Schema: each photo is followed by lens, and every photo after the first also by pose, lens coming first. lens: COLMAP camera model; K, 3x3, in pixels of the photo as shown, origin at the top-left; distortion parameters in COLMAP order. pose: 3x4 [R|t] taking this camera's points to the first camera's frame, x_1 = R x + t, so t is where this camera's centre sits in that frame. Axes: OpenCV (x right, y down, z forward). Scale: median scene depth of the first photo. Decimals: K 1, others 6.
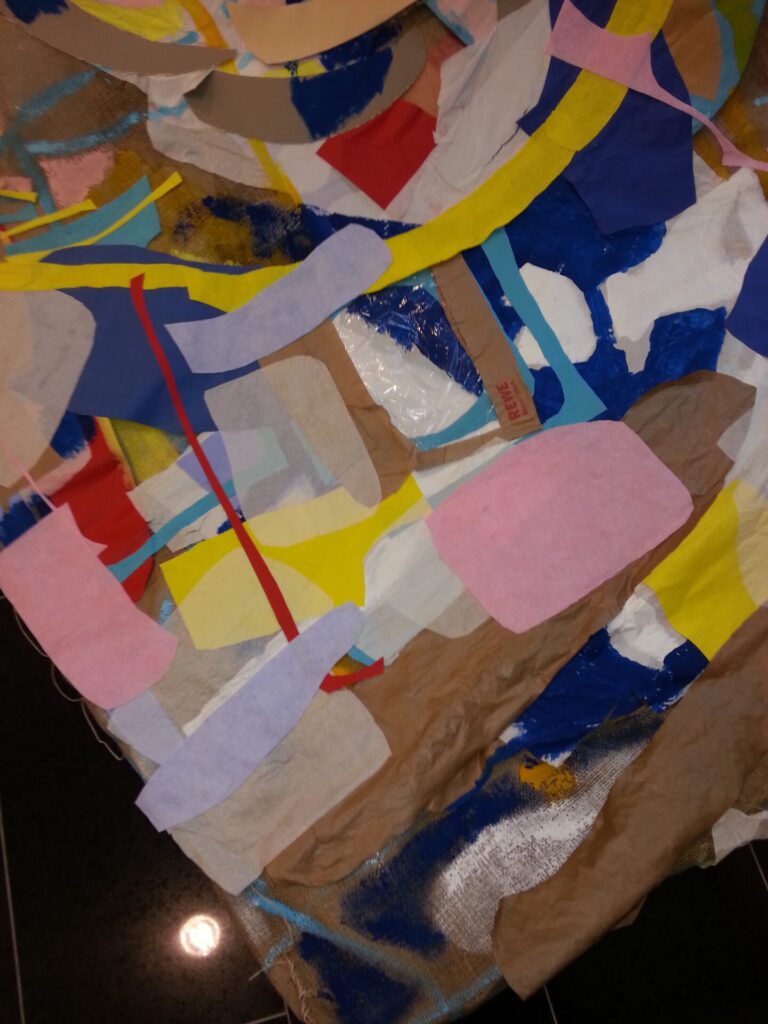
lens RADIAL K [[845.5, 0, 360.5], [0, 845.5, 505.3], [0, 0, 1]] dist [0.039049, -0.119400]
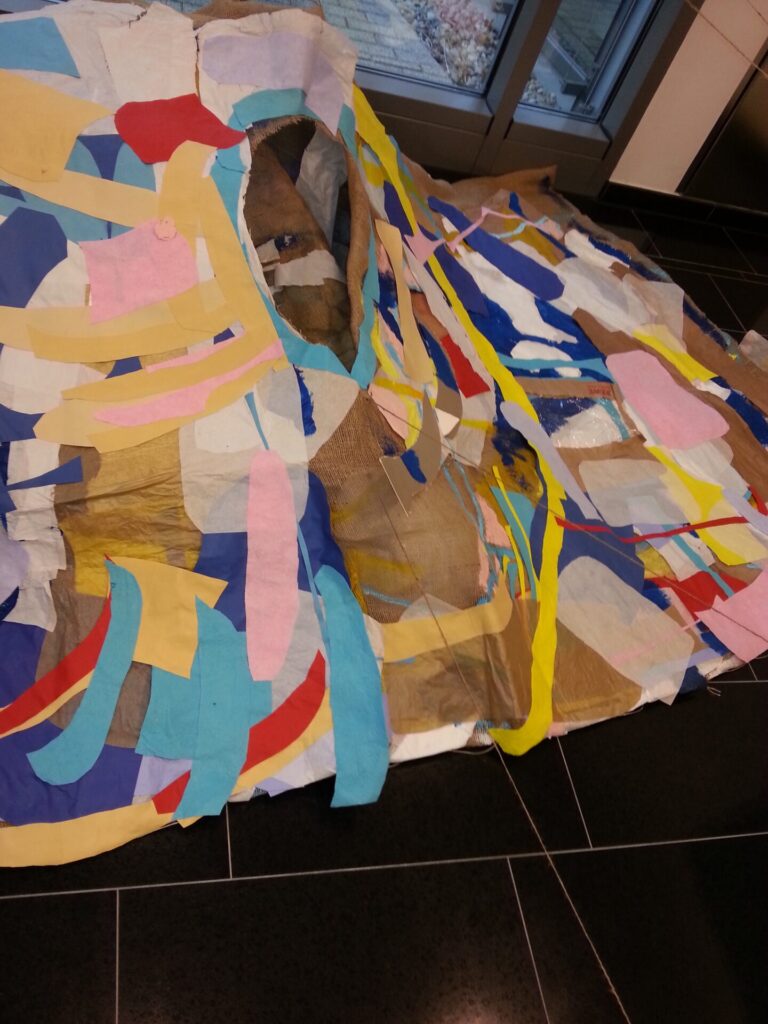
lens RADIAL K [[834.2, 0, 362.5], [0, 834.2, 517.1], [0, 0, 1]] dist [0.037986, -0.102154]
pose [[0.105353, -0.743269, 0.660645, -1.205889], [0.784332, 0.470512, 0.404280, -1.084414], [-0.611330, 0.475573, 0.632539, 0.344033]]
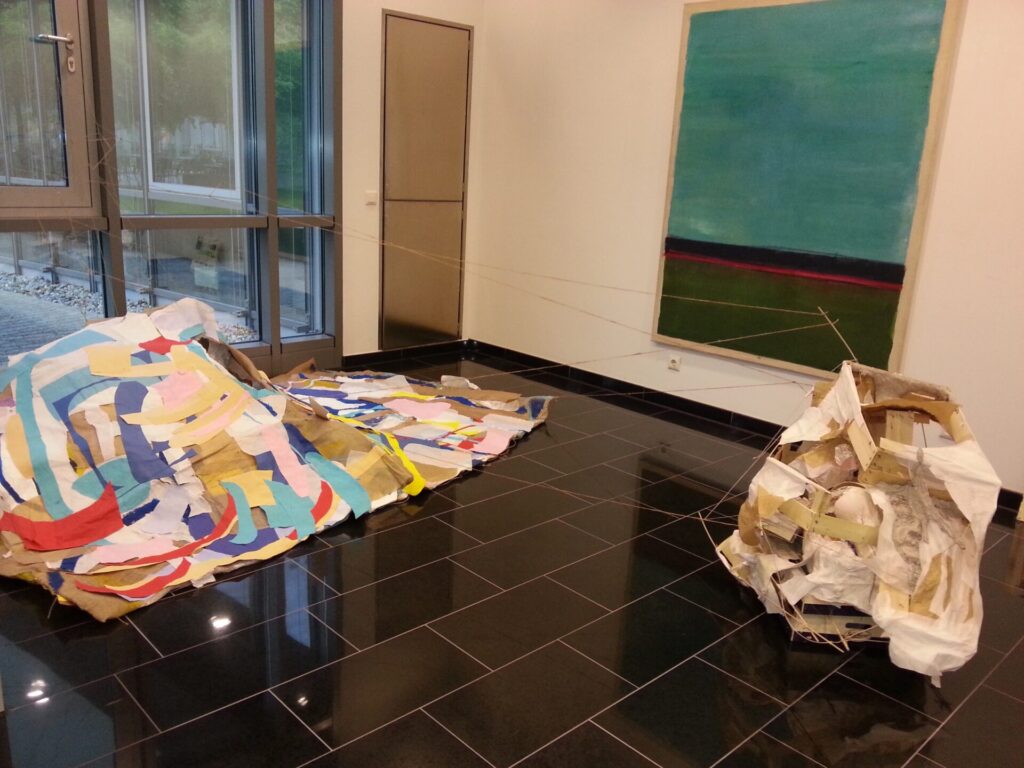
lens RADIAL K [[833.0, 0, 514.0], [0, 833.0, 405.8], [0, 0, 1]] dist [0.047514, -0.142227]
pose [[-0.469831, -0.268802, 0.840836, -2.994998], [0.796391, 0.281840, 0.535096, -1.574412], [-0.380816, 0.921038, 0.081654, 0.497696]]
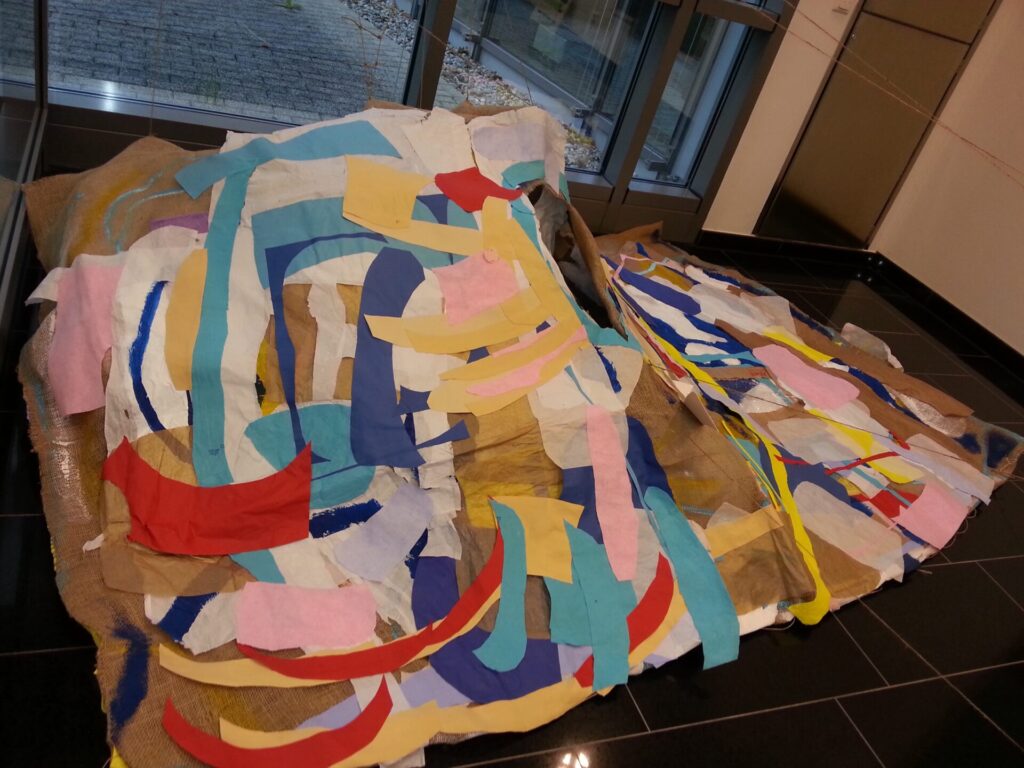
lens RADIAL K [[834.2, 0, 515.3], [0, 834.2, 401.5], [0, 0, 1]] dist [0.037986, -0.102154]
pose [[-0.085553, -0.567213, 0.819115, -1.581269], [0.786689, 0.466037, 0.404883, -1.461784], [-0.611393, 0.679028, 0.406350, 0.566969]]
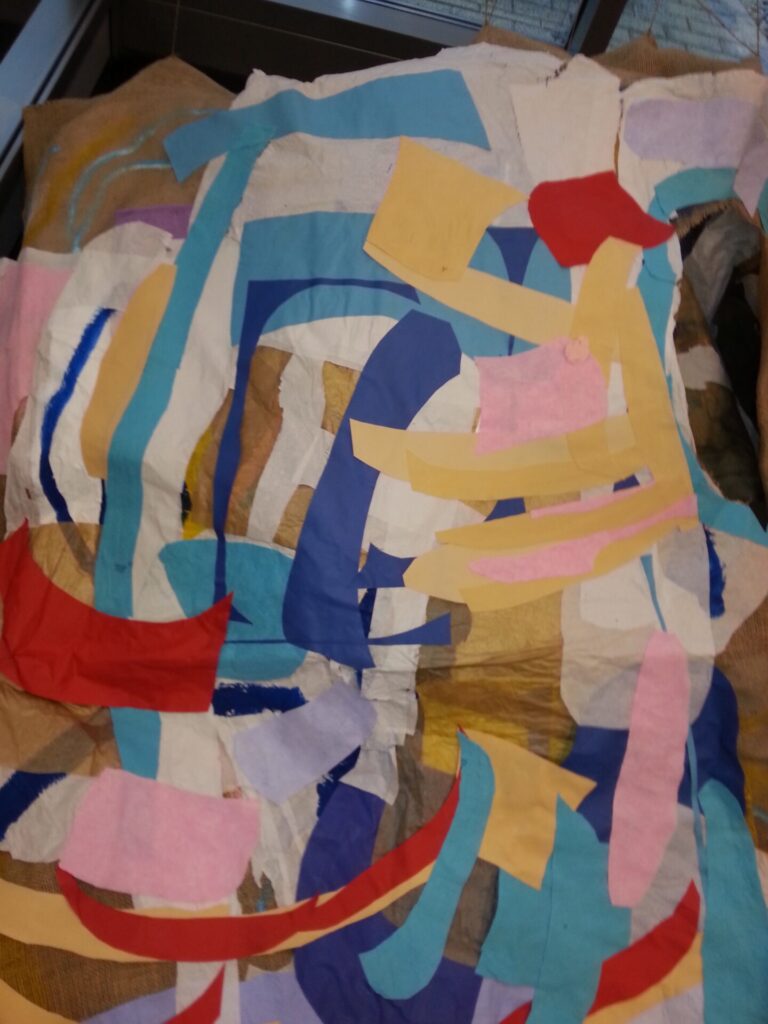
lens RADIAL K [[814.6, 0, 360.5], [0, 814.6, 513.1], [0, 0, 1]] dist [0.044922, -0.109861]
pose [[0.334025, -0.742833, 0.580194, -0.961472], [0.778633, 0.564356, 0.274287, -1.350824], [-0.531185, 0.360140, 0.766904, 0.518657]]
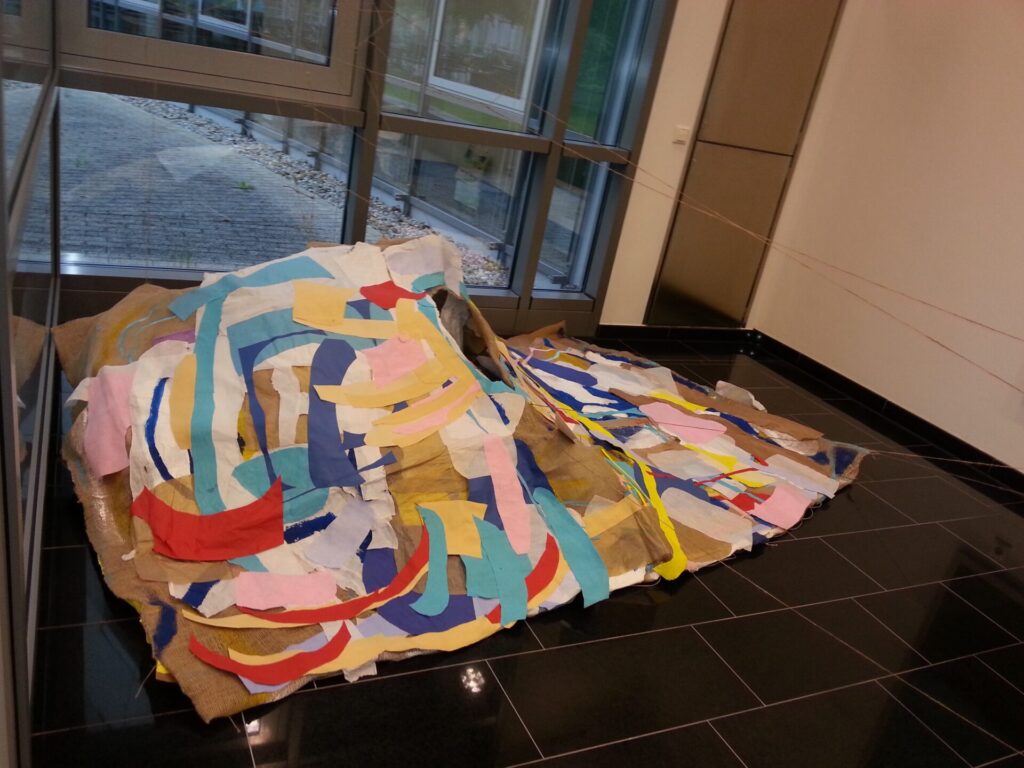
lens RADIAL K [[833.0, 0, 514.0], [0, 833.0, 405.8], [0, 0, 1]] dist [0.047514, -0.142227]
pose [[-0.165256, -0.412364, 0.895905, -2.136511], [0.829984, 0.432542, 0.352185, -1.437041], [-0.532745, 0.801788, 0.270775, 0.463738]]
